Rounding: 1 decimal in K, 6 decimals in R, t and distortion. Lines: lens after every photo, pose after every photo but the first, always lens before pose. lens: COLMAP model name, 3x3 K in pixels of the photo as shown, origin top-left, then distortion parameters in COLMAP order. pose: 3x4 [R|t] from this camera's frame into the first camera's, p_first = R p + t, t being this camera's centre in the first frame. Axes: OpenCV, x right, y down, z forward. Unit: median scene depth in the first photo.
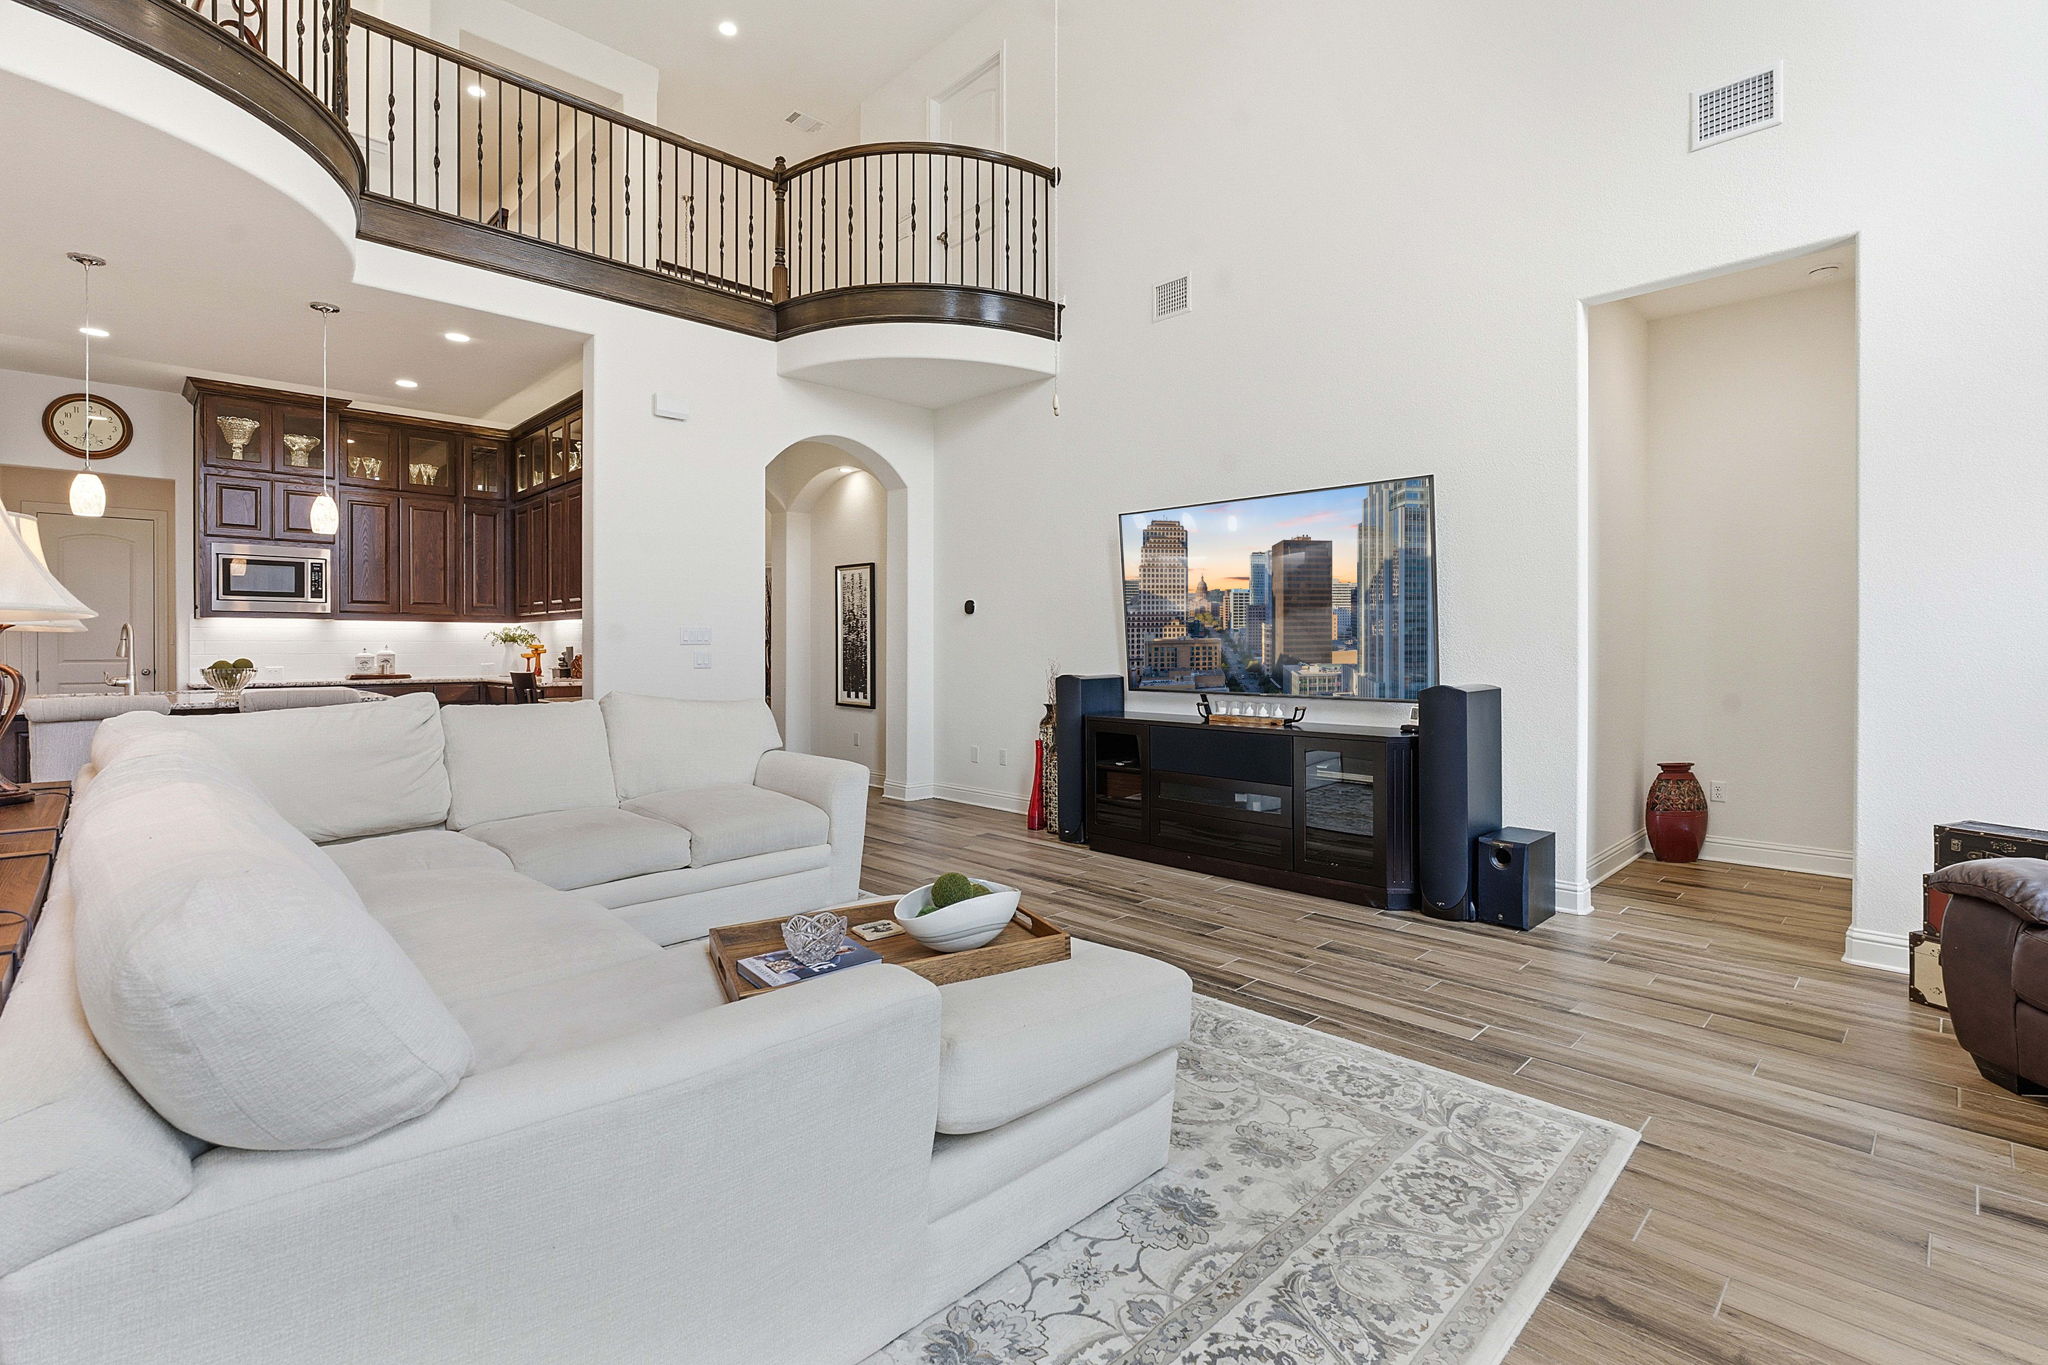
lens RADIAL K [[918.3, 0, 1022.7], [0, 918.3, 663.9], [0, 0, 1]] dist [-0.021516, 0.006452]
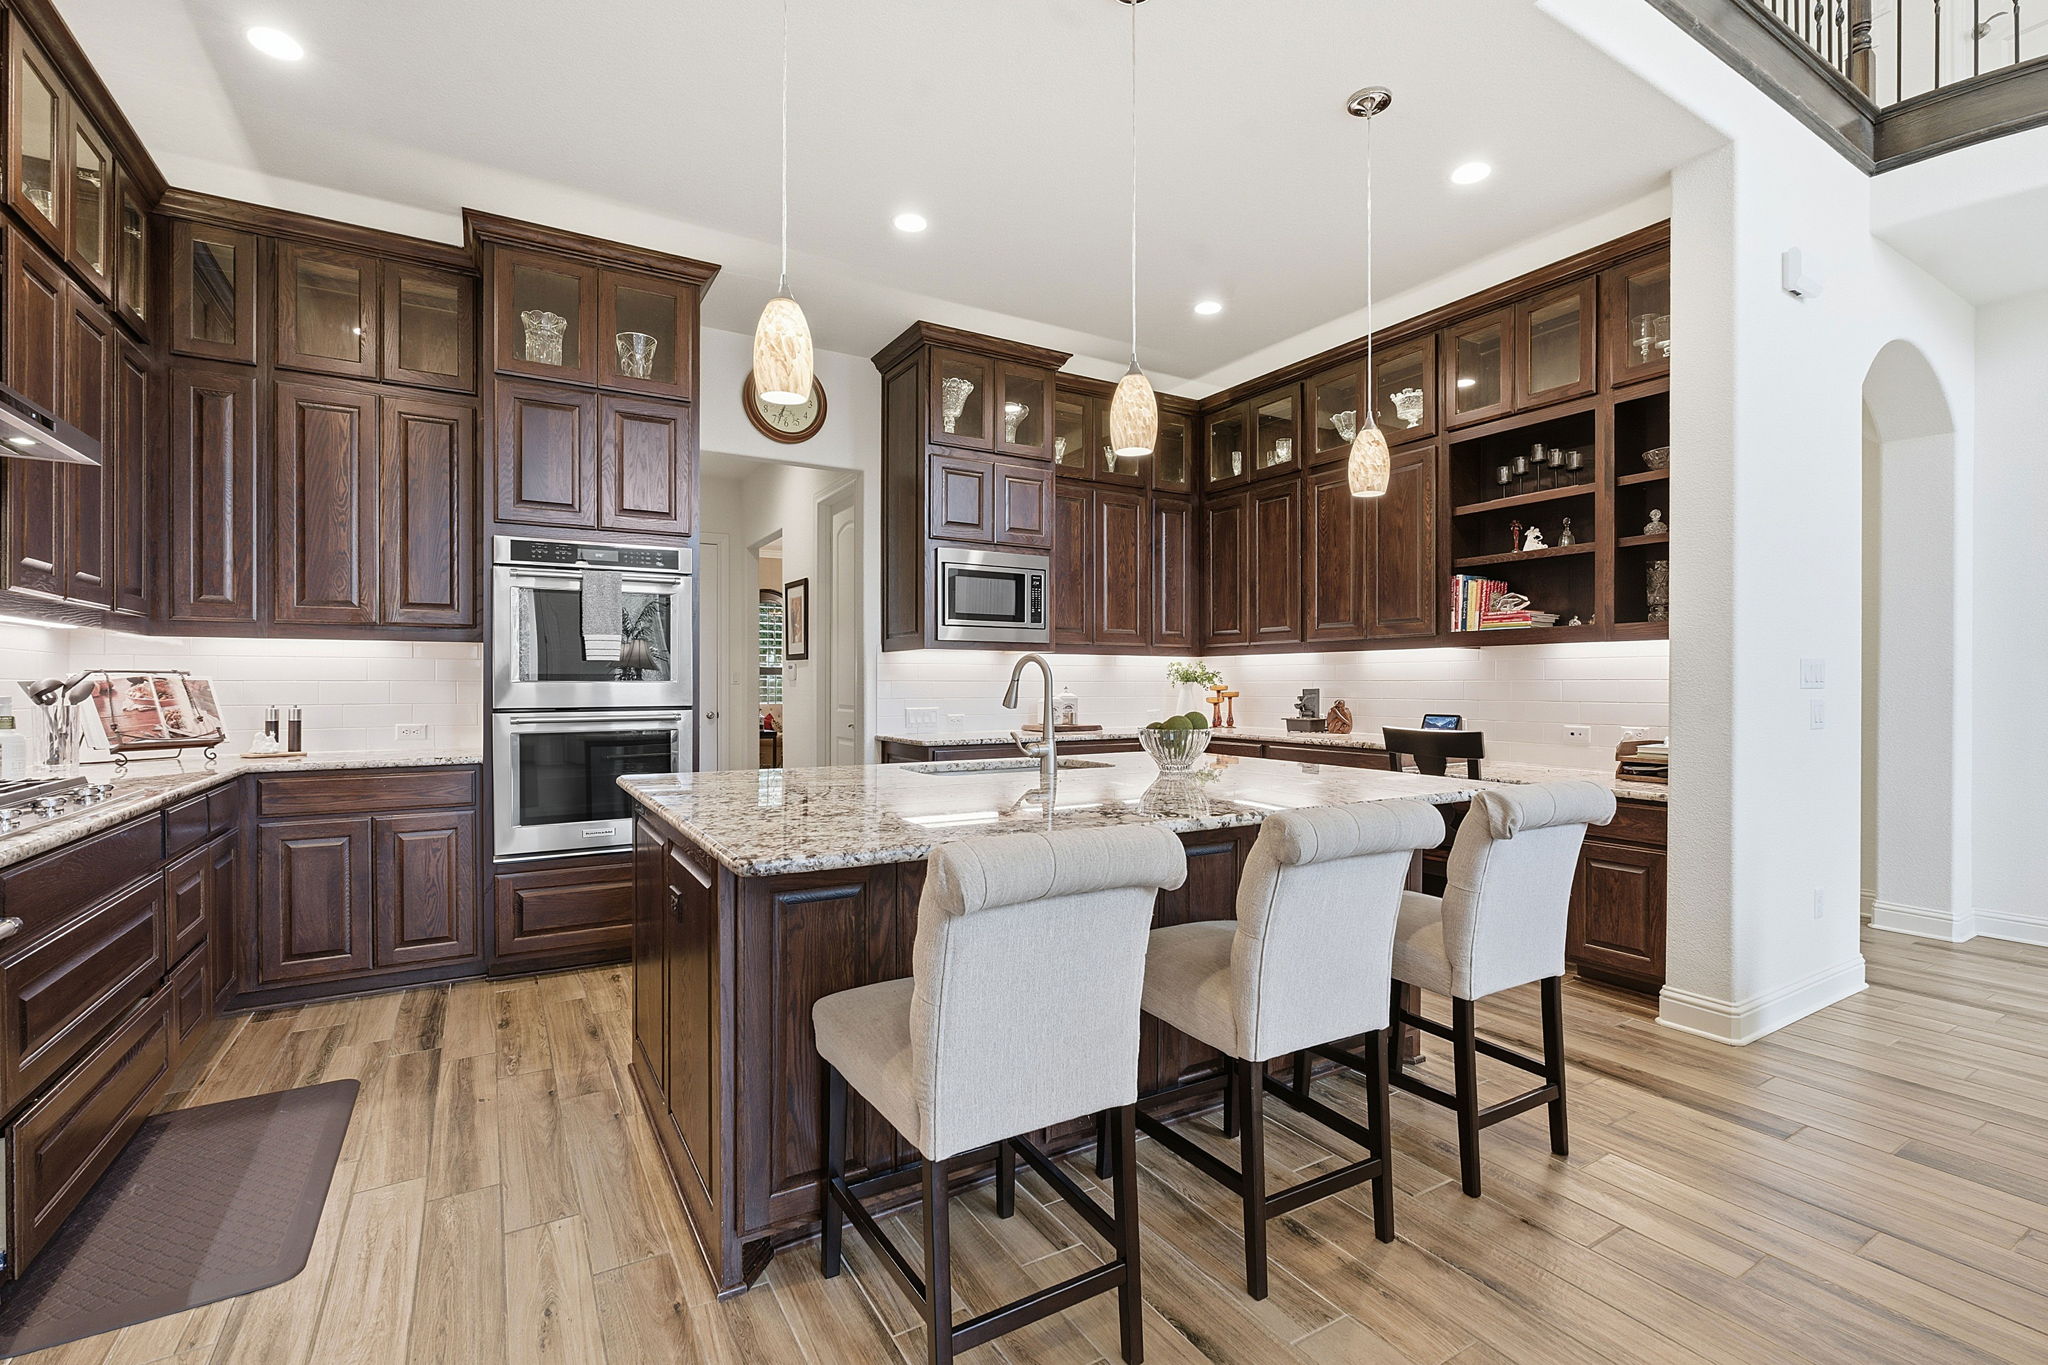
lens RADIAL K [[903.4, 0, 1041.8], [0, 903.4, 687.5], [0, 0, 1]] dist [-0.016980, 0.000177]
pose [[0.972281, -0.001031, -0.233813, -0.605465], [-0.002656, 0.999877, -0.015456, -0.009117], [0.233800, 0.015648, 0.972159, 0.295016]]
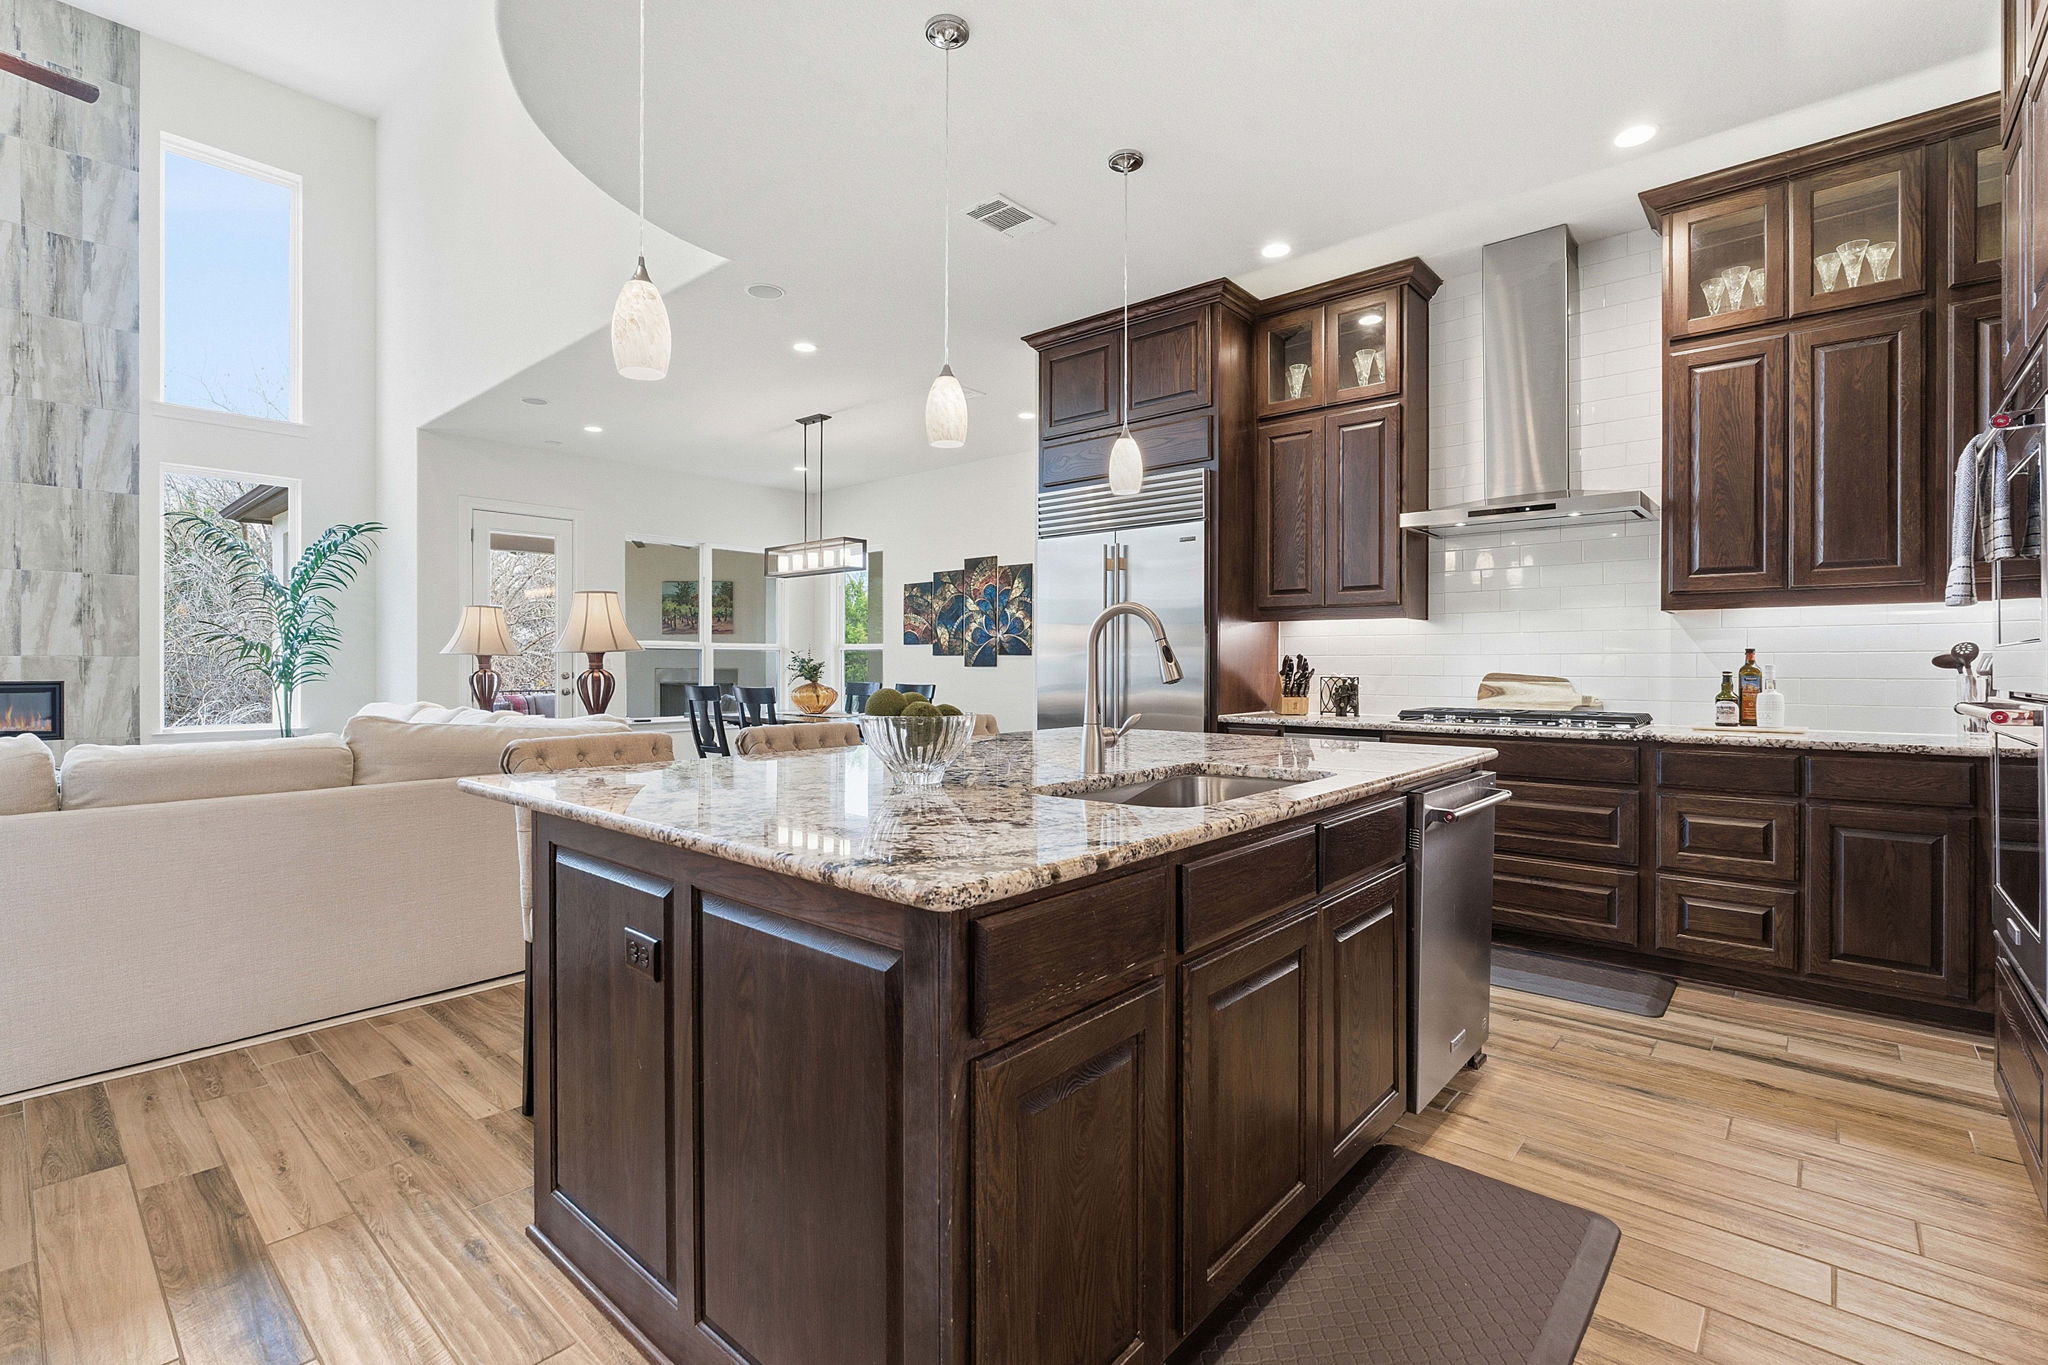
lens RADIAL K [[918.3, 0, 1022.7], [0, 918.3, 663.9], [0, 0, 1]] dist [-0.021516, 0.006452]
pose [[-0.997338, -0.001142, -0.072903, -0.656472], [-0.002665, 0.999780, 0.020802, -0.019464], [0.072863, 0.020941, -0.997122, 1.029340]]
